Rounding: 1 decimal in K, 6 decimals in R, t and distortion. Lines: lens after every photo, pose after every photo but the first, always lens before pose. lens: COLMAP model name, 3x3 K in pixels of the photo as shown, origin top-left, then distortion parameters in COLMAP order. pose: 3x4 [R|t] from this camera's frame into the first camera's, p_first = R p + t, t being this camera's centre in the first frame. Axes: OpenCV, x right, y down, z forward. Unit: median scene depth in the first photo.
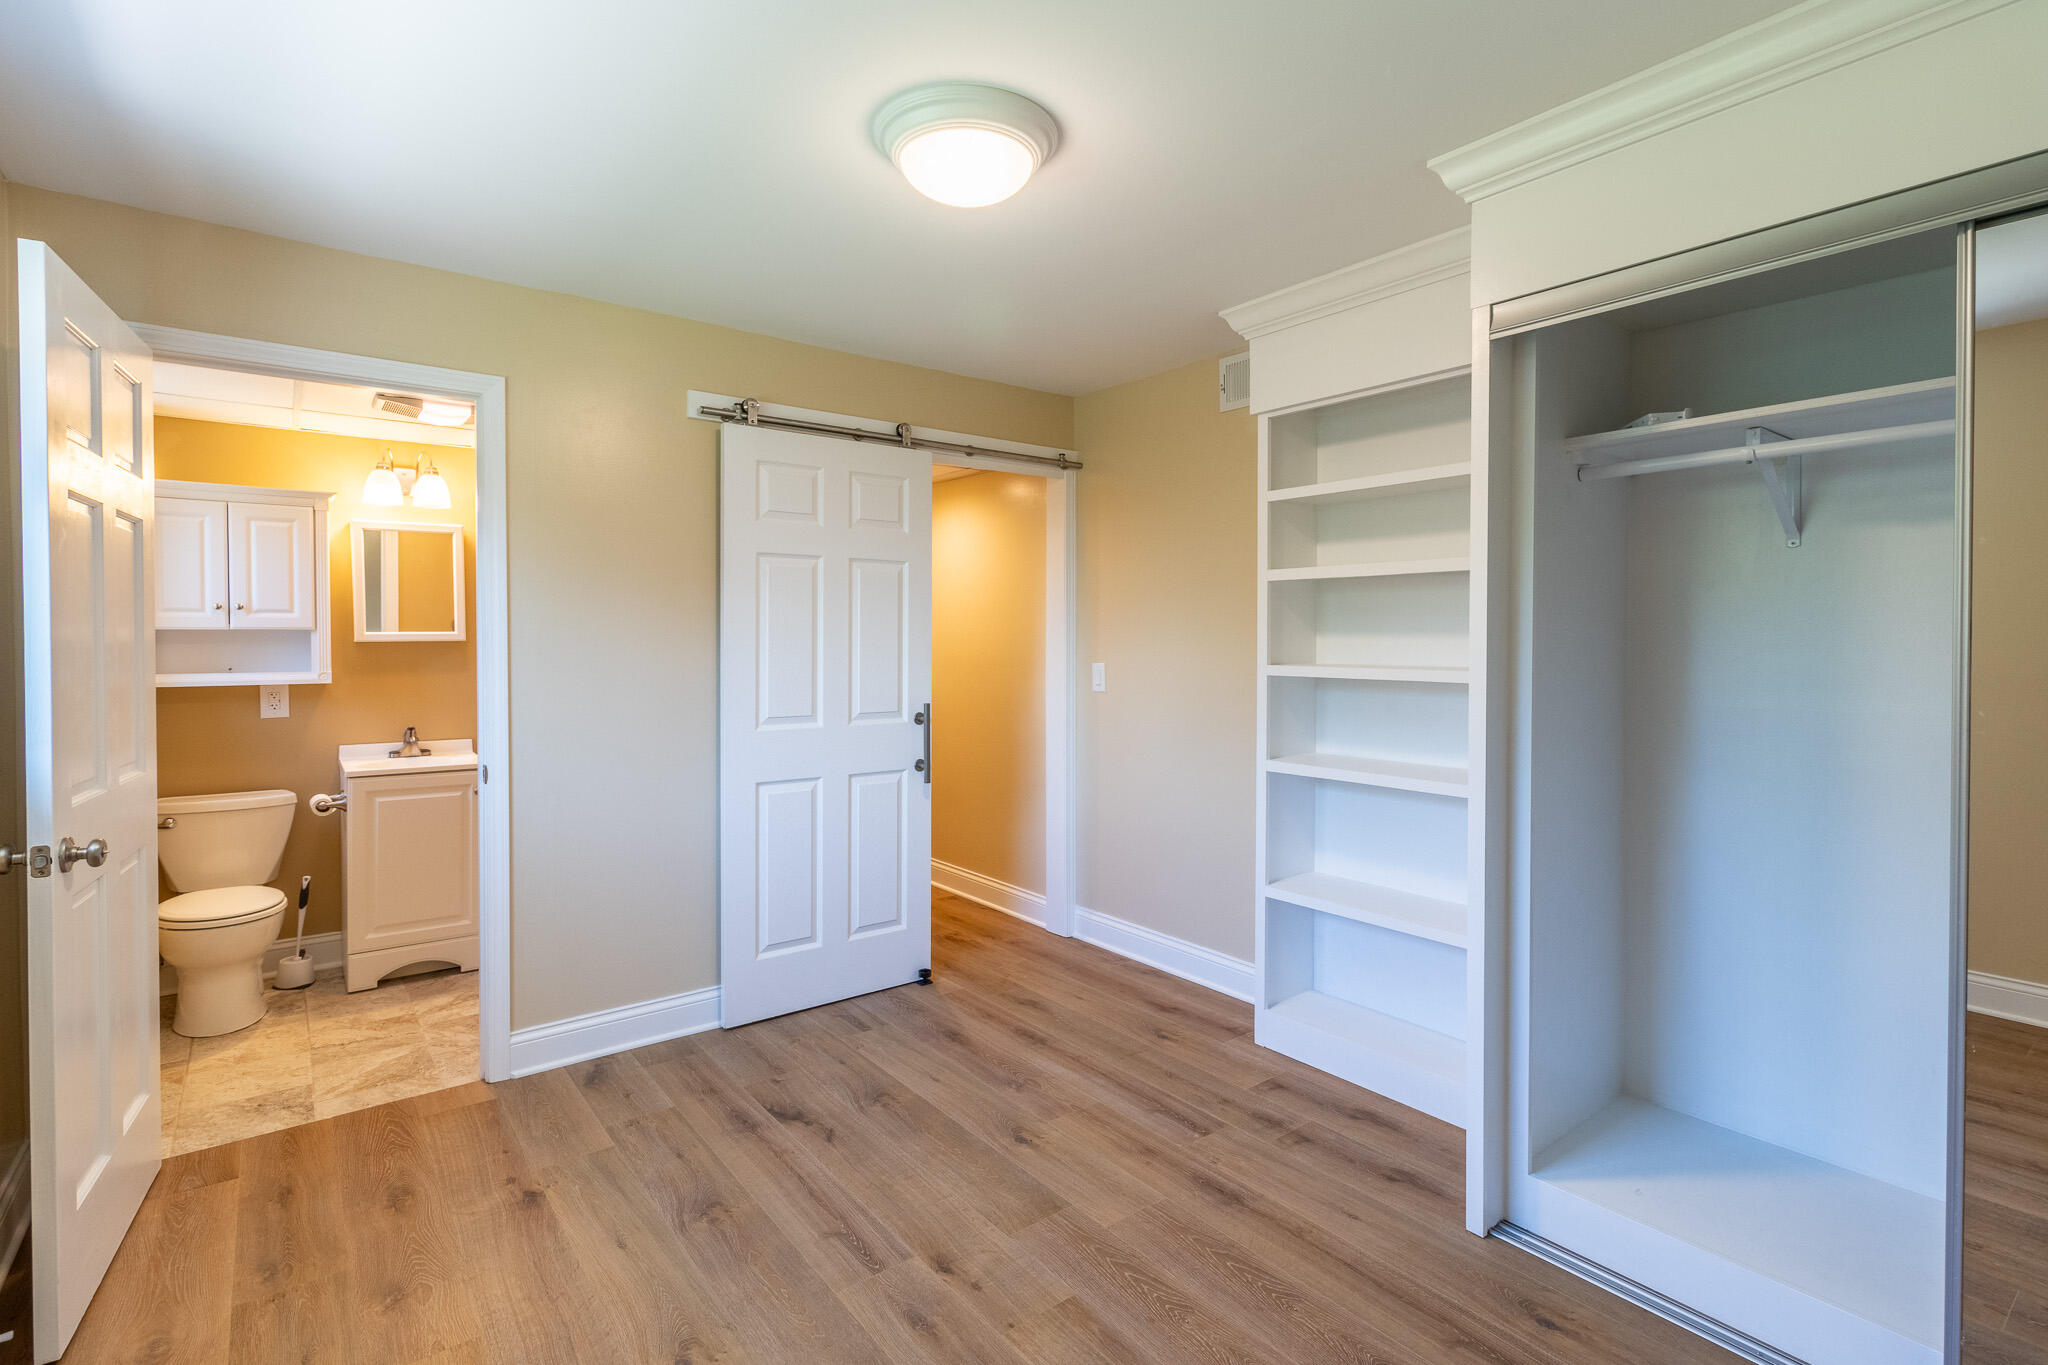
lens RADIAL K [[944.7, 0, 1038.5], [0, 944.7, 646.9], [0, 0, 1]] dist [-0.002926, -0.000202]
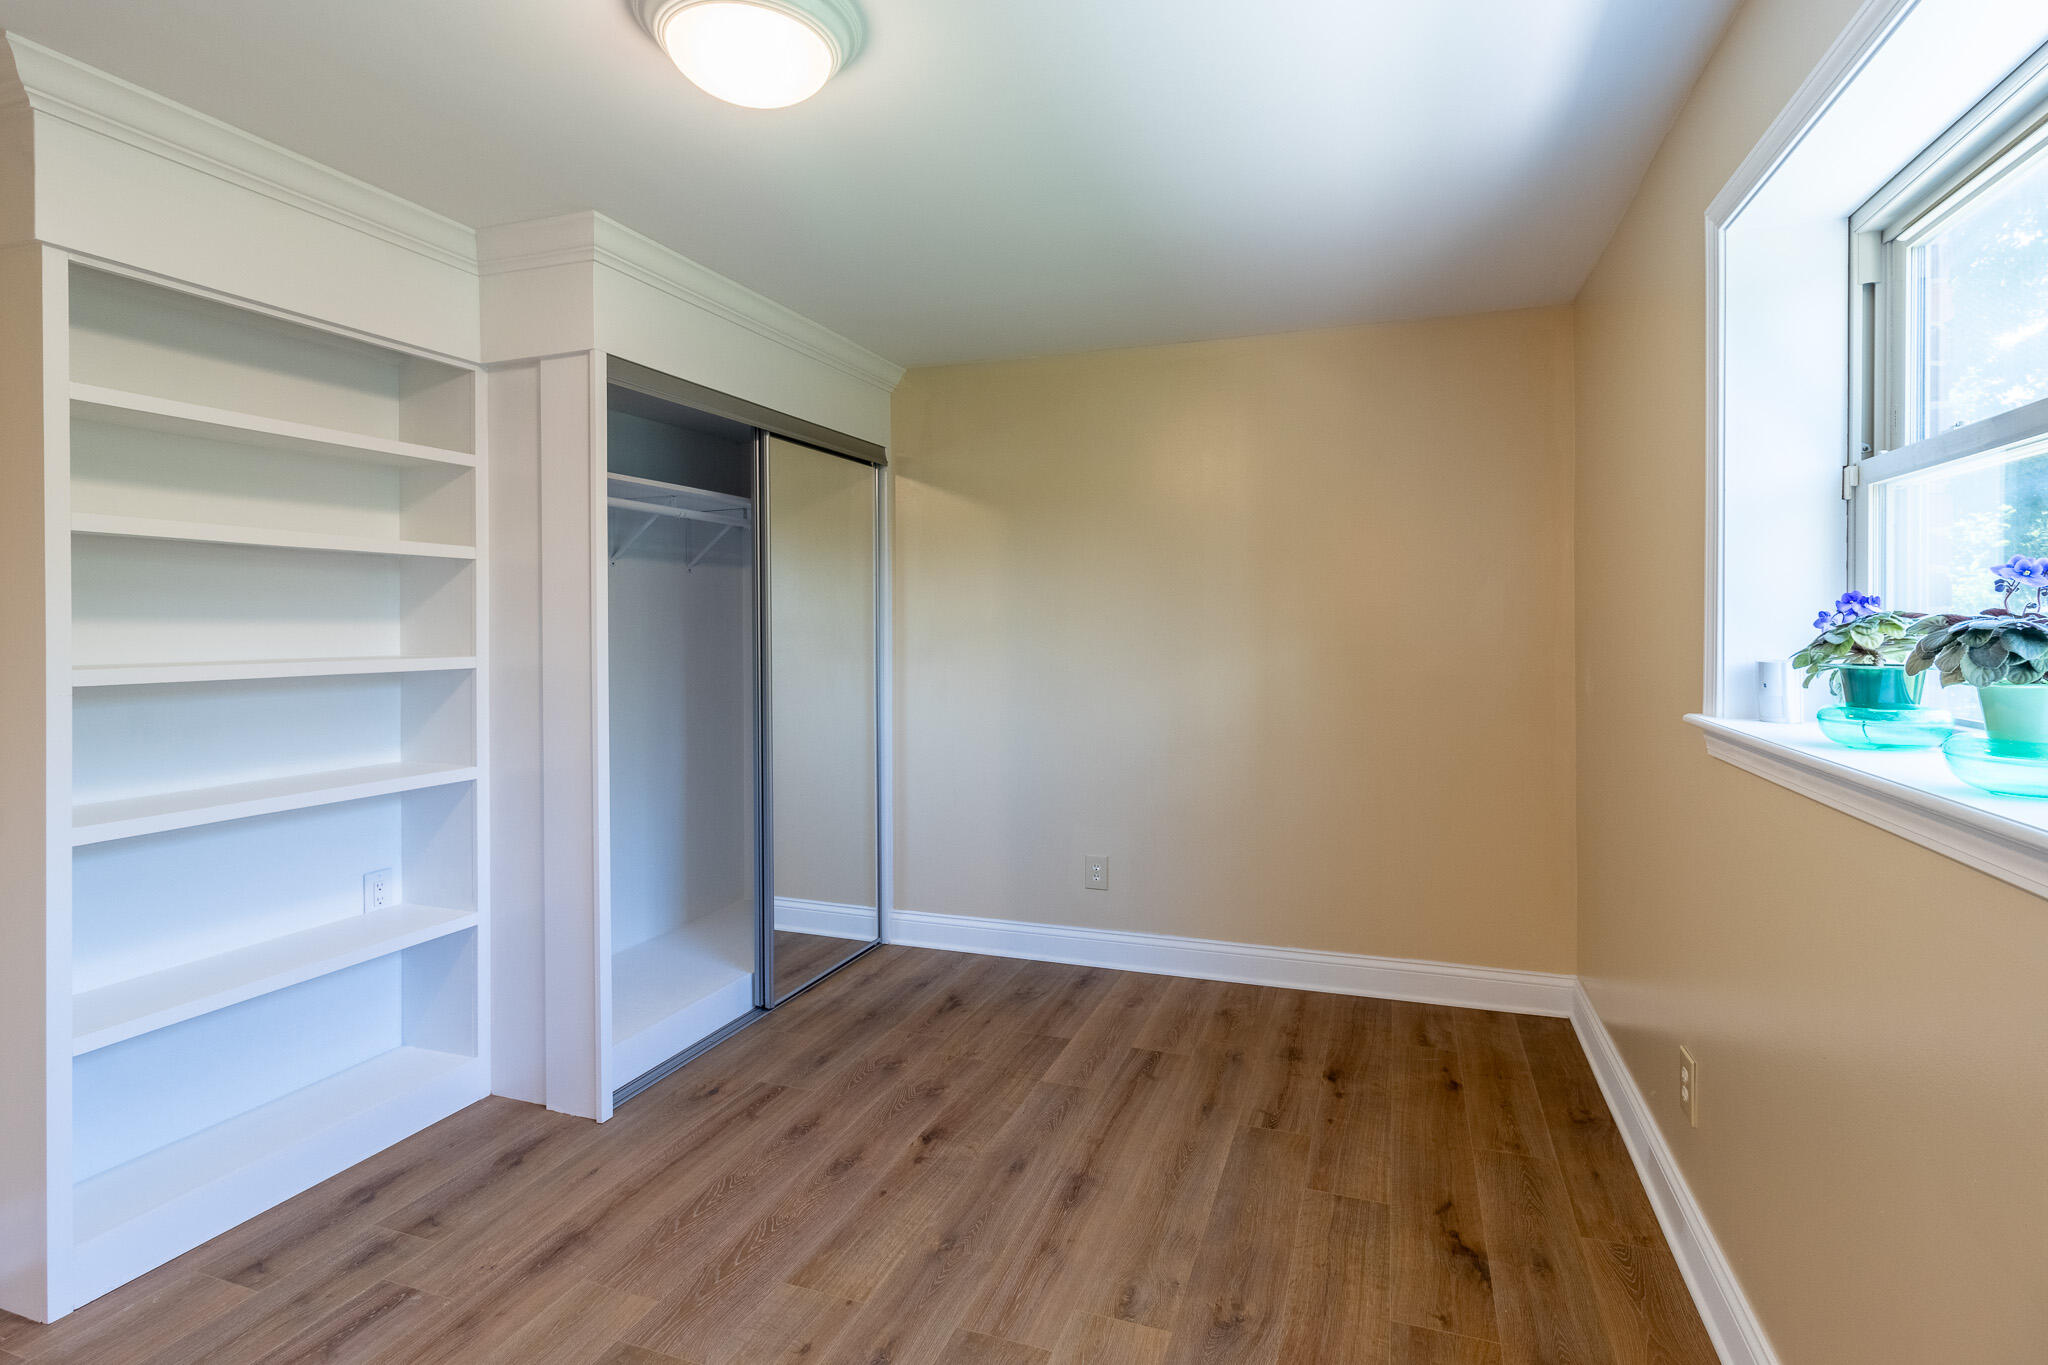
lens RADIAL K [[975.0, 0, 1018.7], [0, 975.0, 623.6], [0, 0, 1]] dist [0.000003, -0.000826]
pose [[-0.501044, 0.005714, 0.865403, -0.787071], [0.015160, 0.999883, 0.002175, -0.004007], [-0.865289, 0.014210, -0.501071, 1.040460]]
